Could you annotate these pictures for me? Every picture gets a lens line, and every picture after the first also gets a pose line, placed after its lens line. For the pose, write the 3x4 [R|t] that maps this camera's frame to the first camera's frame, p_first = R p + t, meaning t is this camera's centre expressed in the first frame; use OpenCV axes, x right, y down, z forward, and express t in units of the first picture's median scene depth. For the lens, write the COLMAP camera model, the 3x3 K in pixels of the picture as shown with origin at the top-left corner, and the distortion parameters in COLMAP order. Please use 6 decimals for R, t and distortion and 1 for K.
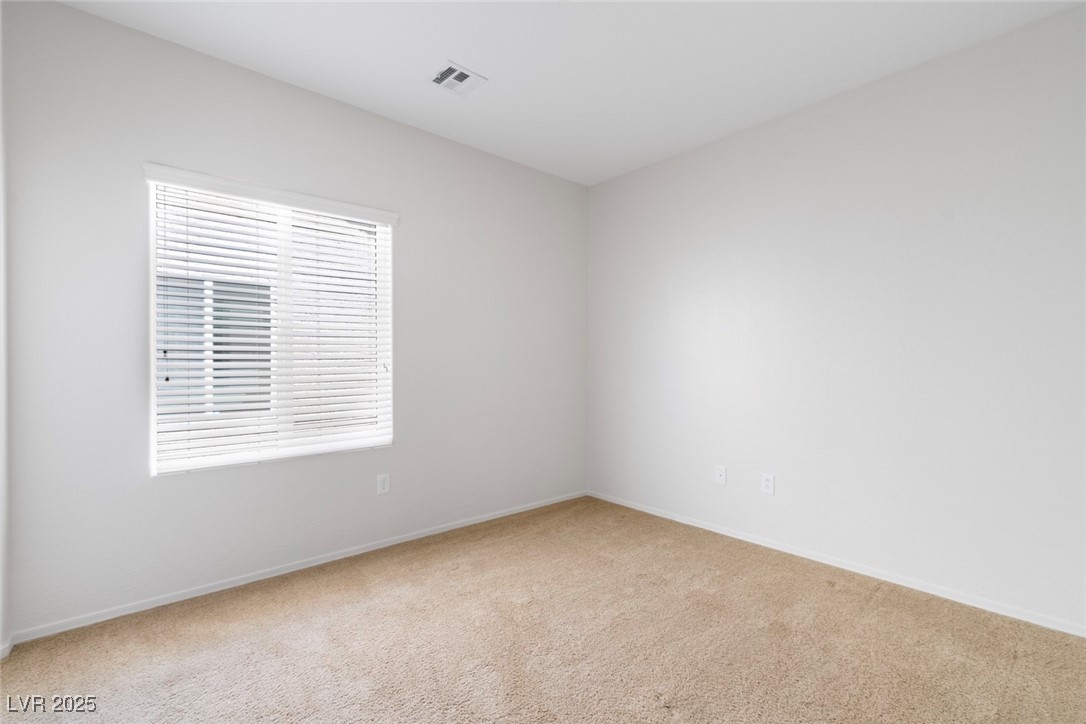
lens RADIAL K [[481.0, 0, 539.8], [0, 481.0, 366.2], [0, 0, 1]] dist [-0.000027, -0.000466]
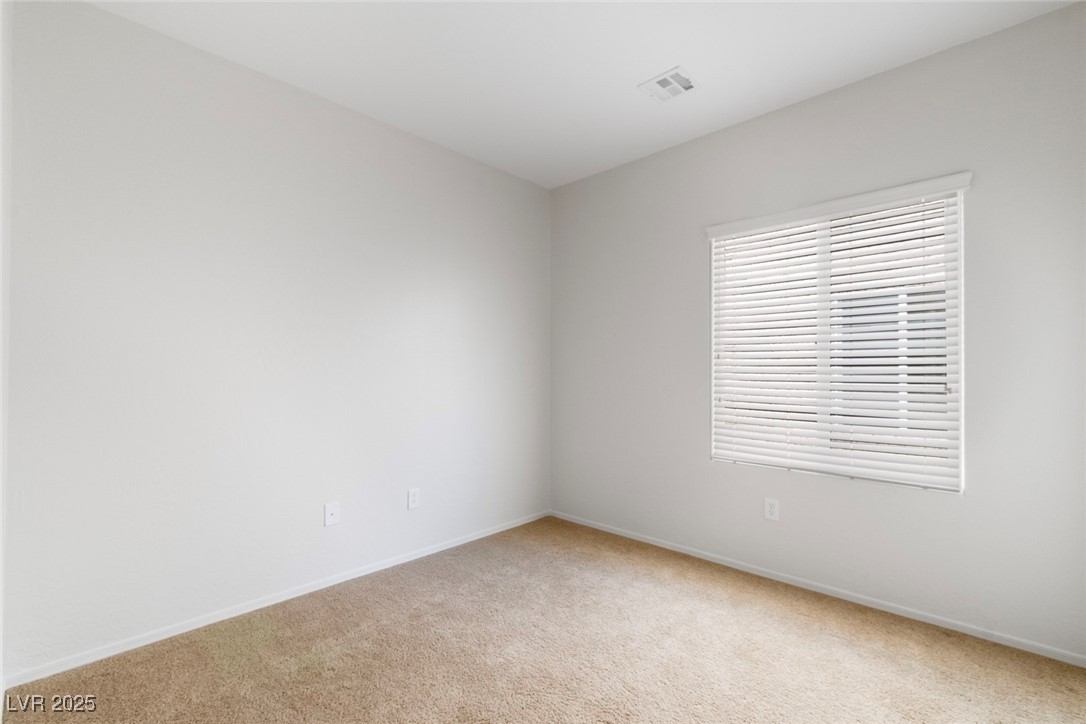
lens RADIAL K [[481.0, 0, 539.8], [0, 481.0, 366.2], [0, 0, 1]] dist [-0.000027, -0.000466]
pose [[0.060750, -0.006062, -0.998135, 0.549068], [-0.024817, 0.999663, -0.007581, -0.008611], [0.997844, 0.025231, 0.060579, 0.485954]]
